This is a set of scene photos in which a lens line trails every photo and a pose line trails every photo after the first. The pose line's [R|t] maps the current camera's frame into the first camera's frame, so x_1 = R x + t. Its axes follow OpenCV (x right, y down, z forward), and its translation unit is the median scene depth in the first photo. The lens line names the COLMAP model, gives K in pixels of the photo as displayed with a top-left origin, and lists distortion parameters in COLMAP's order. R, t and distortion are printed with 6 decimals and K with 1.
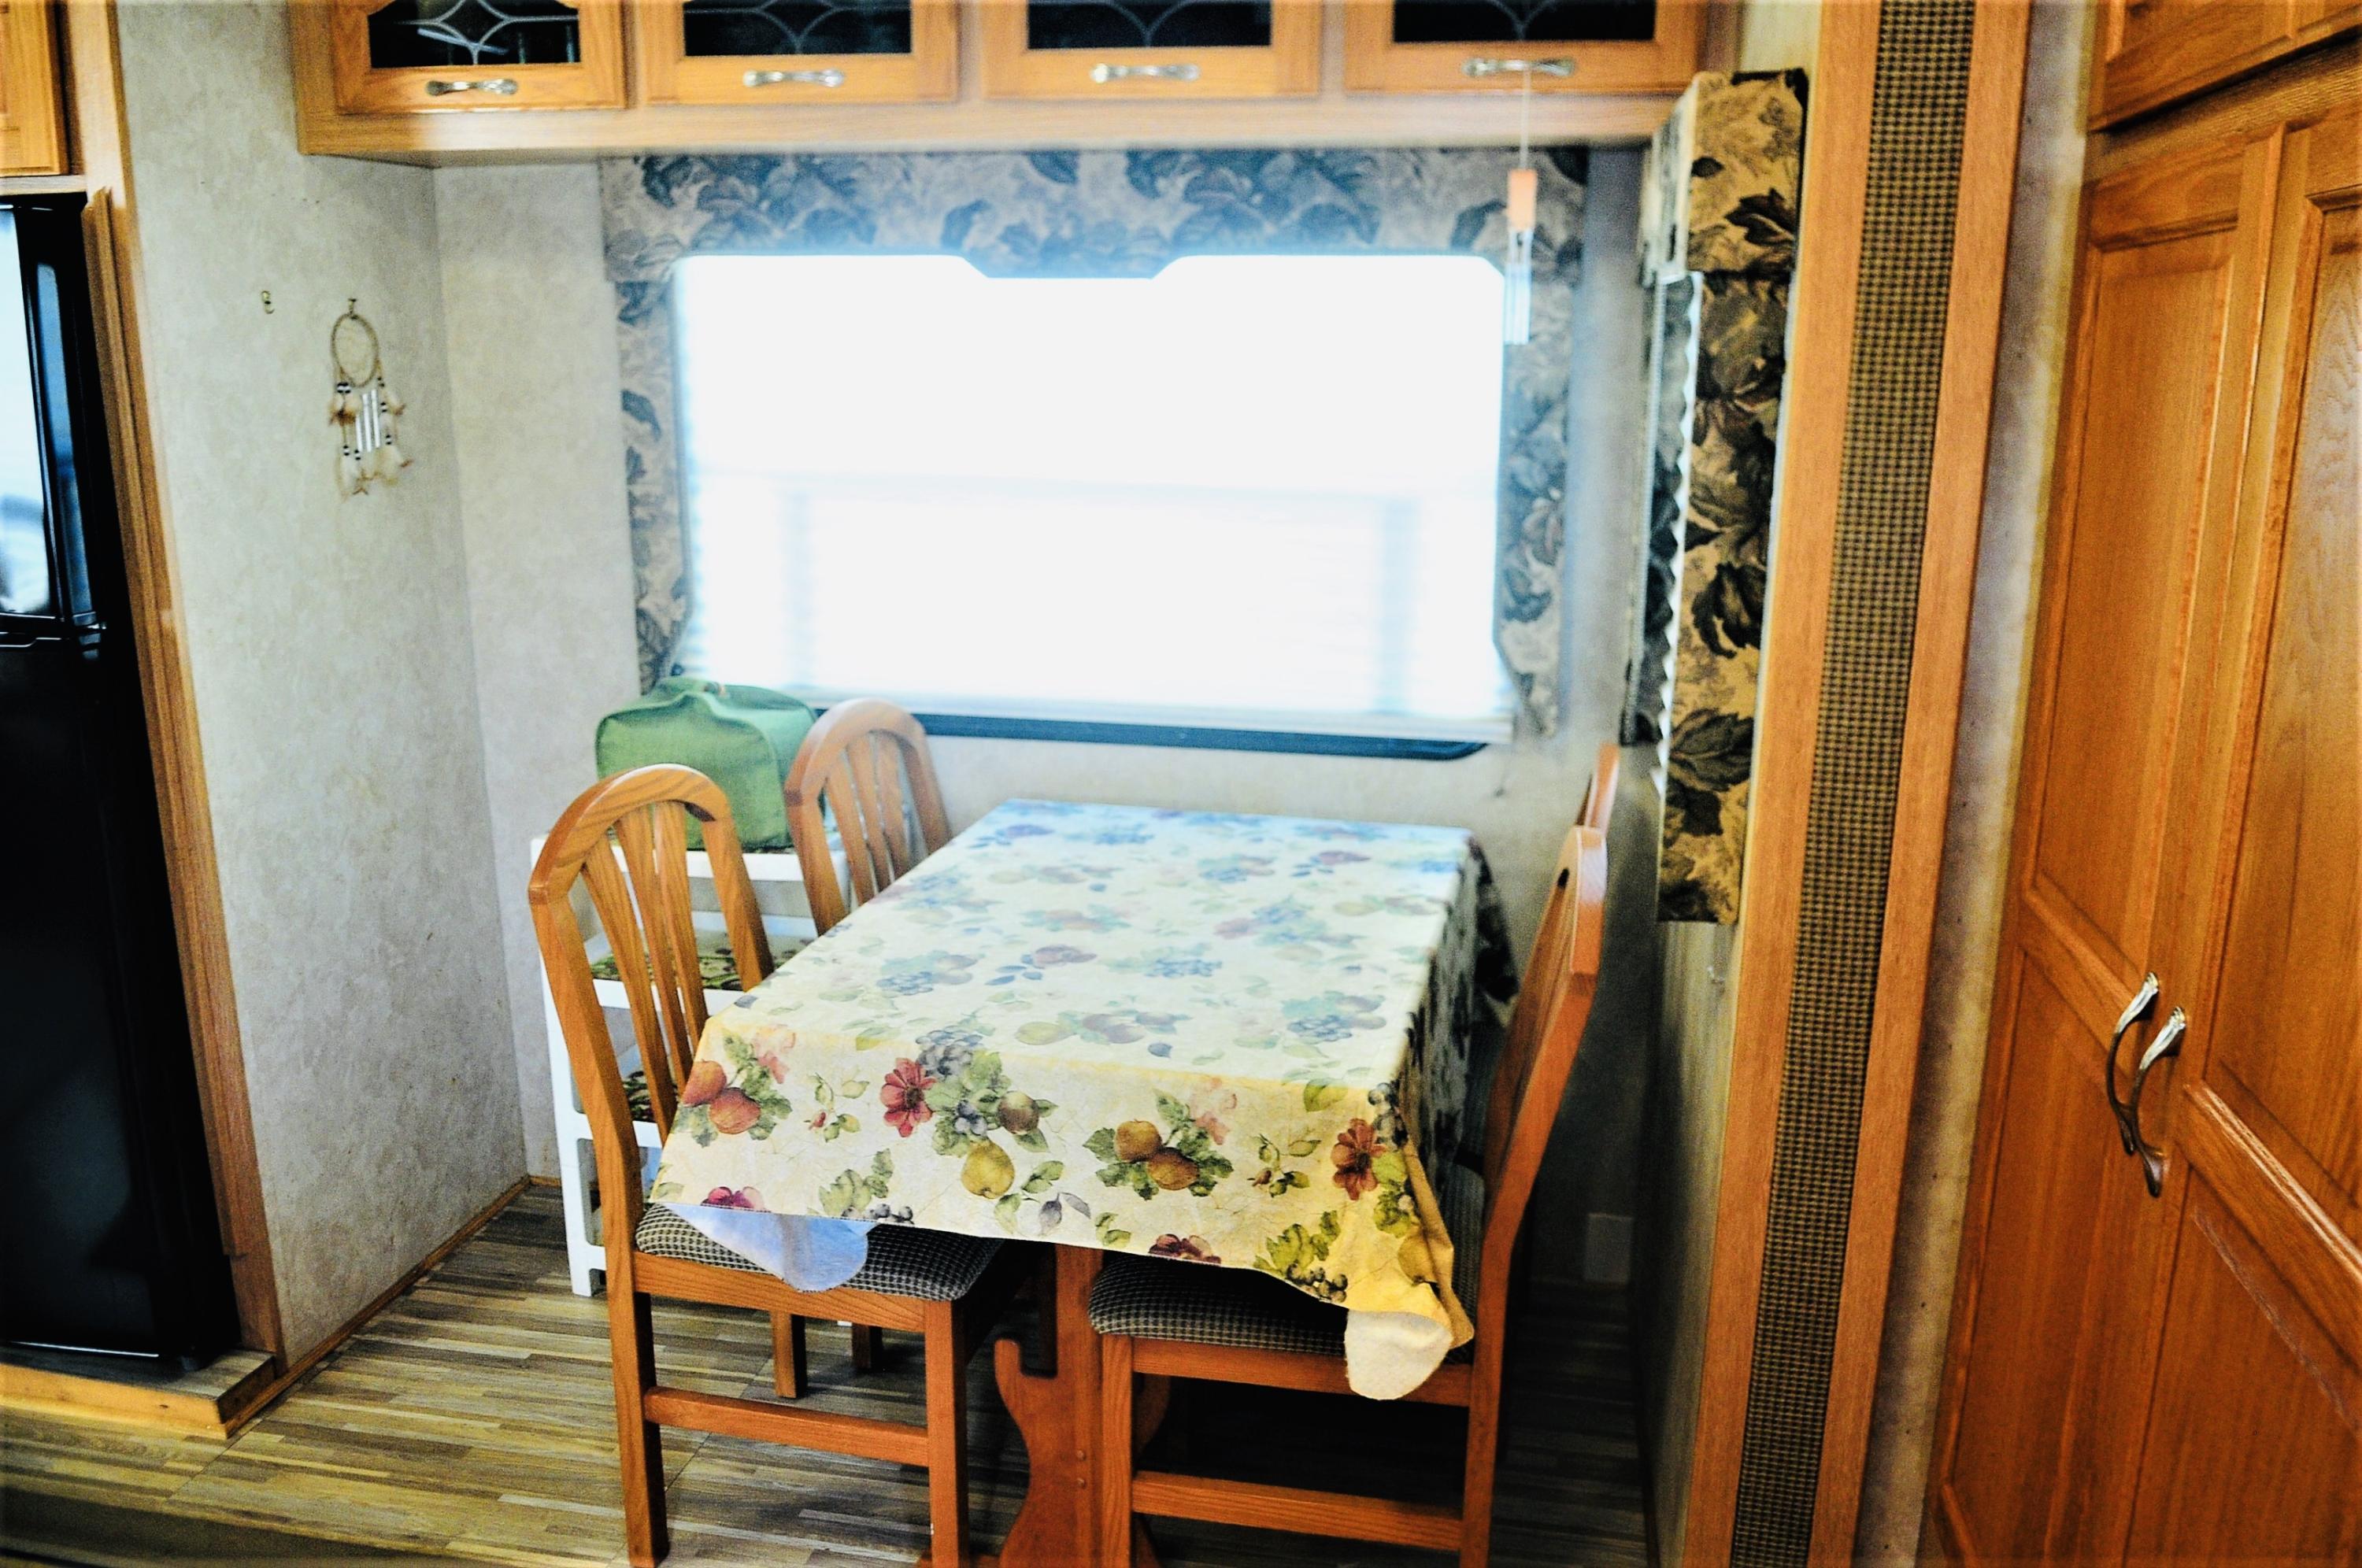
lens RADIAL K [[1739.5, 0, 1185.4], [0, 1739.5, 753.1], [0, 0, 1]] dist [-0.040593, -0.007895]
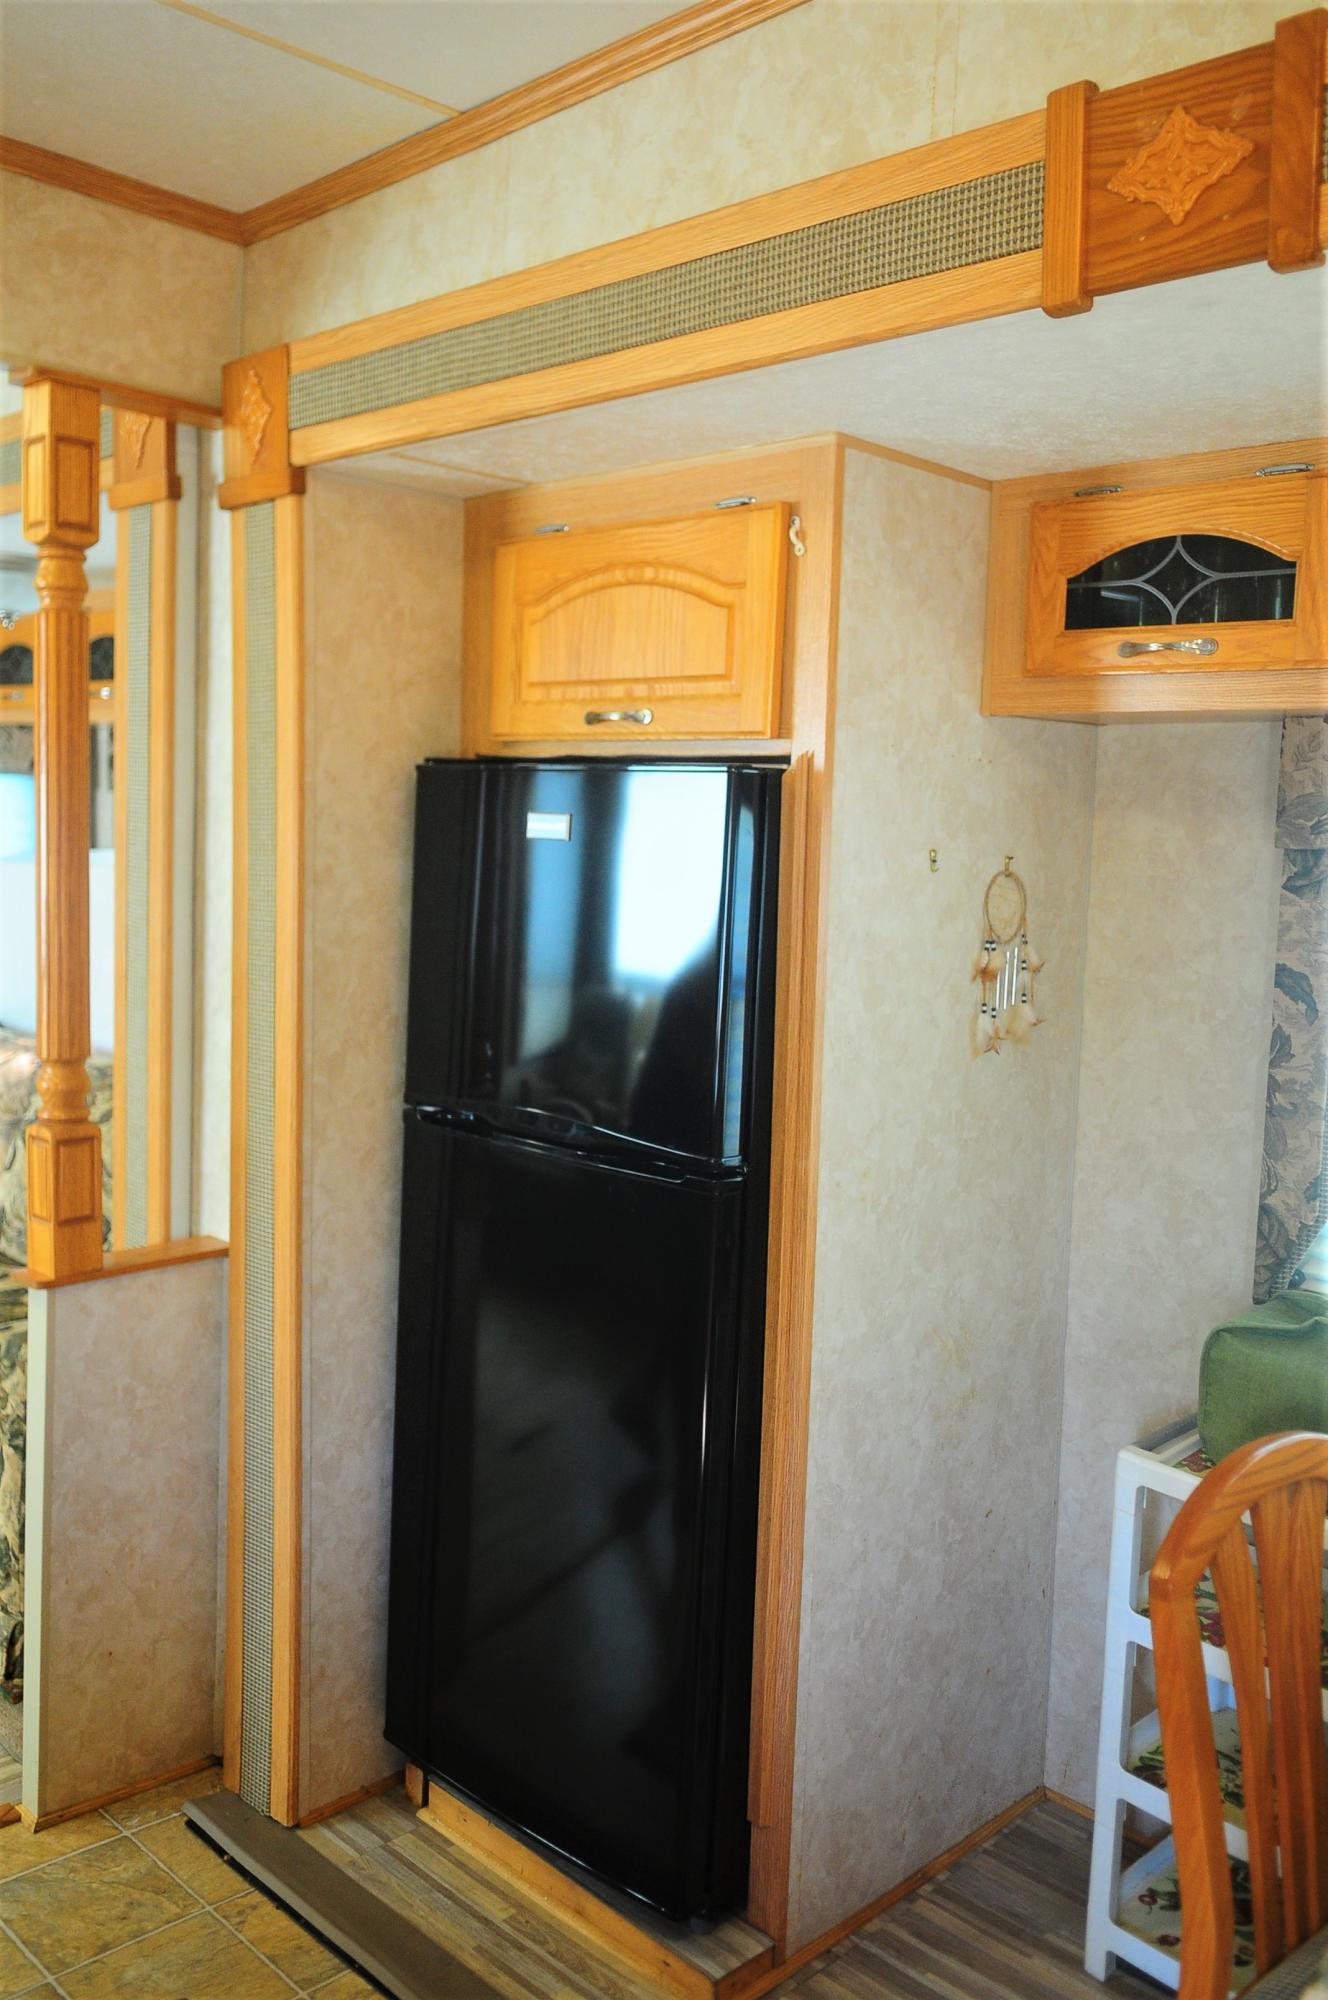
lens RADIAL K [[1683.3, 0, 664.0], [0, 1683.3, 1000.0], [0, 0, 1]] dist [-0.020528, -0.014025]
pose [[0.823282, 0.075890, -0.562536, -0.097275], [-0.158388, 0.982374, -0.099275, -0.055359], [0.545087, 0.170830, 0.820791, 0.110433]]
